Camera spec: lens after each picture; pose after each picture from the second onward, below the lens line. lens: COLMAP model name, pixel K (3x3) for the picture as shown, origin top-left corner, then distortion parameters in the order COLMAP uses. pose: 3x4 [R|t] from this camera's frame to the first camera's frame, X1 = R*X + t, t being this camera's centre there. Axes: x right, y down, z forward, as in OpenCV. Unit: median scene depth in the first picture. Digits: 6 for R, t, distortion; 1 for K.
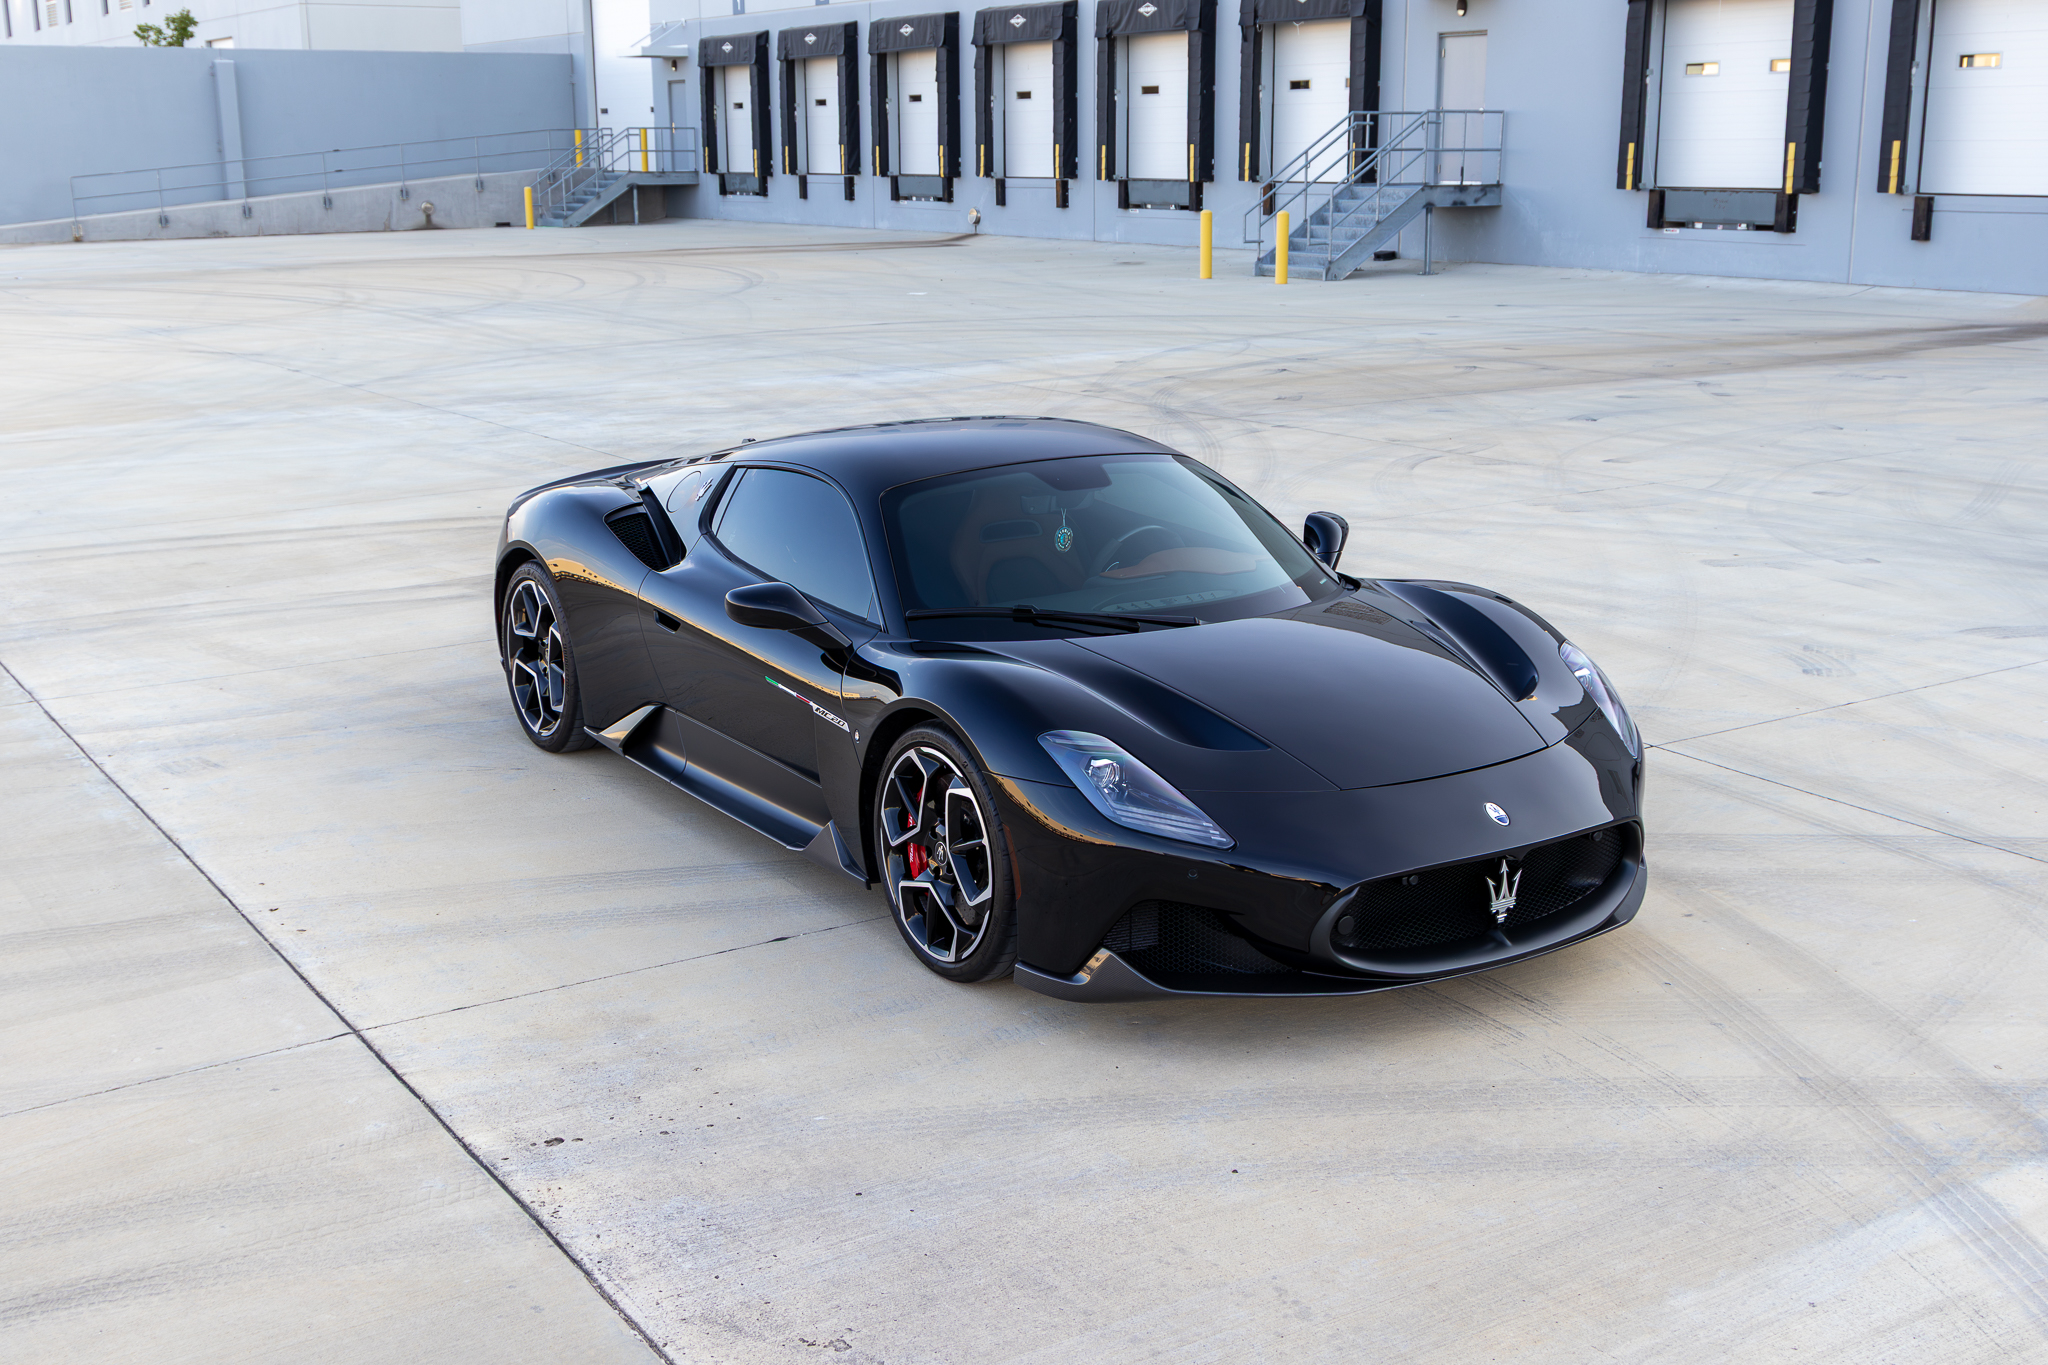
lens RADIAL K [[2285.9, 0, 1027.9], [0, 2285.9, 728.2], [0, 0, 1]] dist [-0.037825, -0.015805]
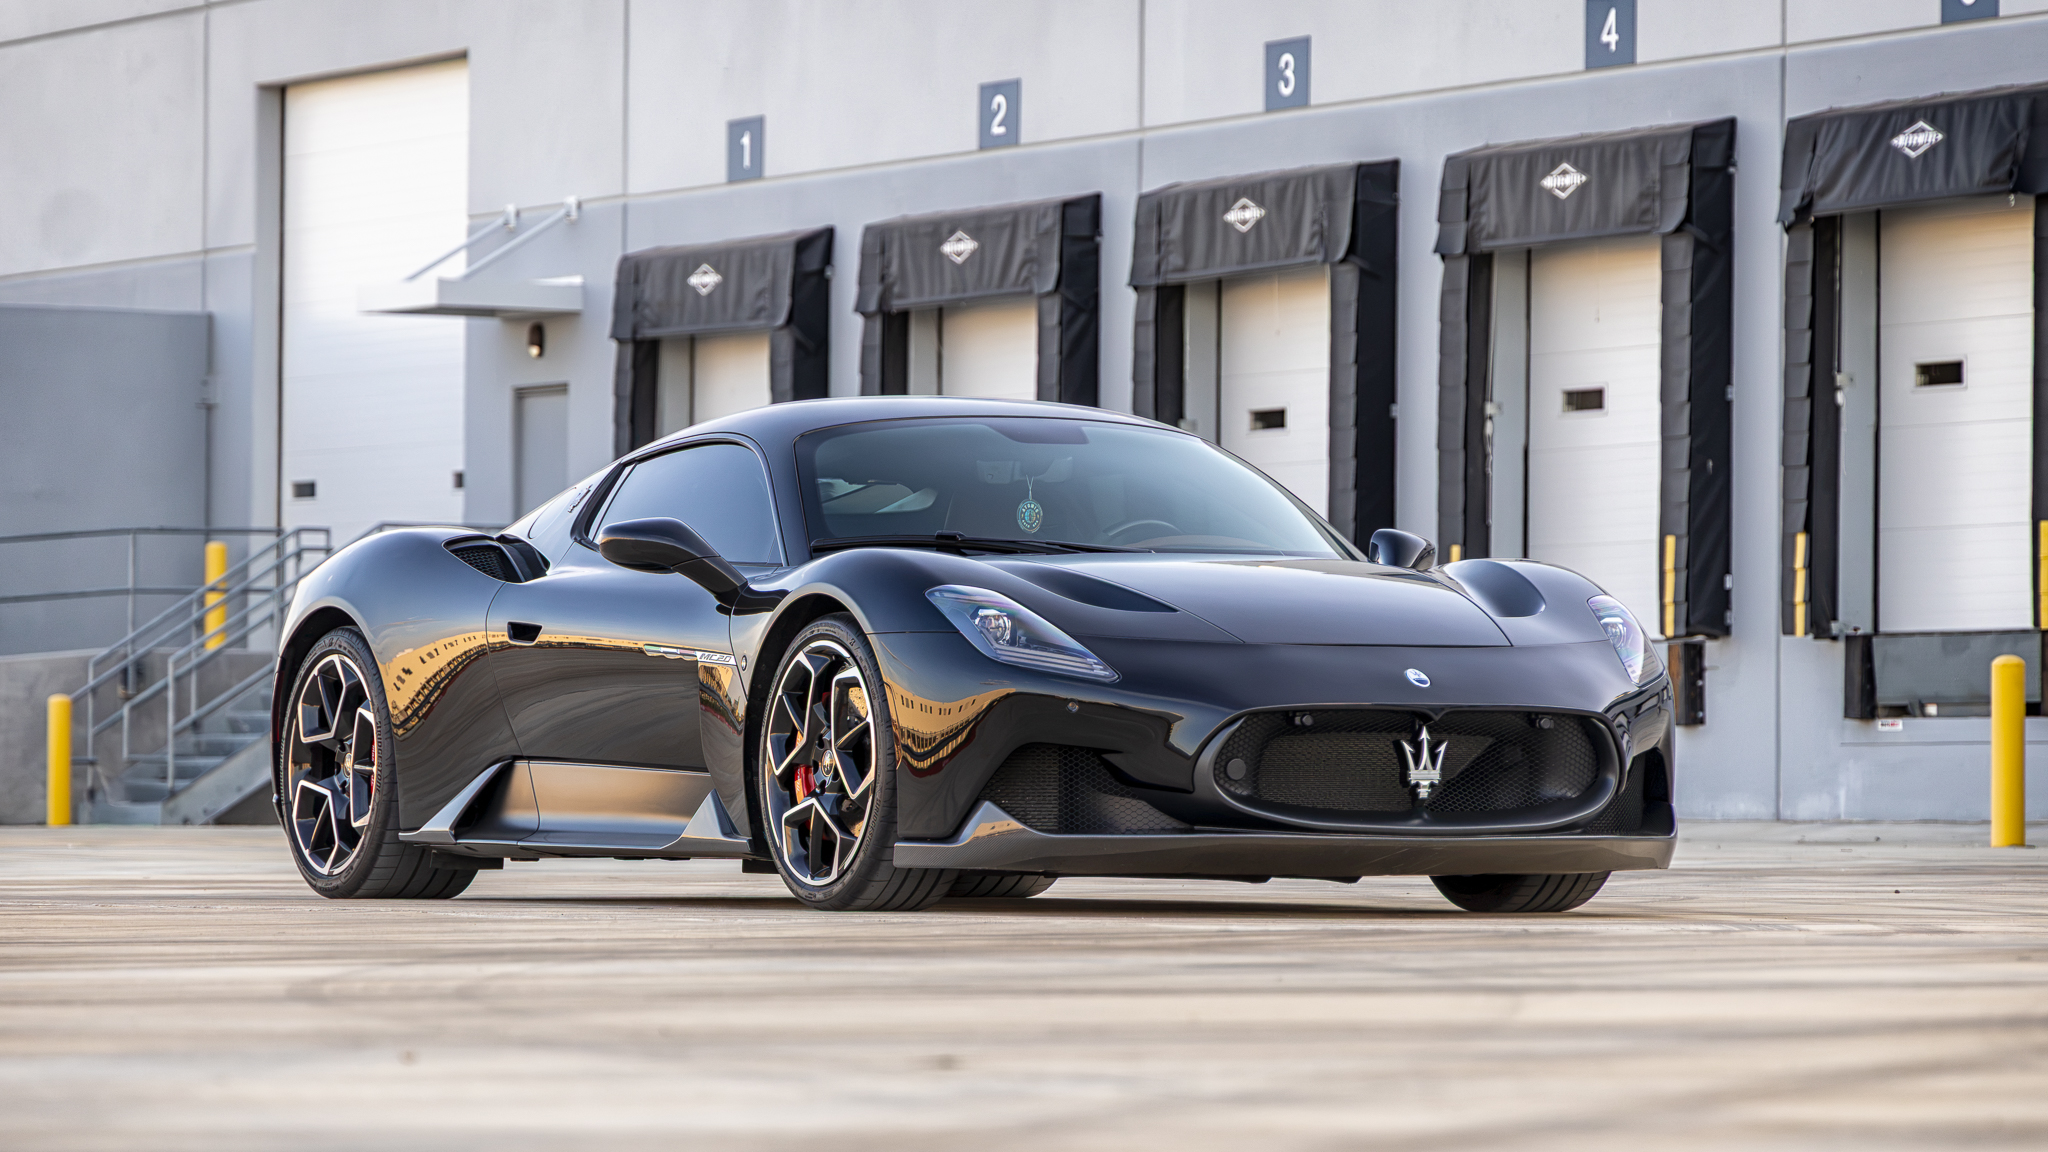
lens RADIAL K [[10012.2, 0, 1024.0], [0, 10012.2, 576.0], [0, 0, 1]] dist [-0.072463, 5.354418]
pose [[0.995174, 0.011194, -0.097485, 0.062715], [-0.037830, 0.960439, -0.275910, 0.159191], [0.090540, 0.278266, 0.956227, -0.411158]]
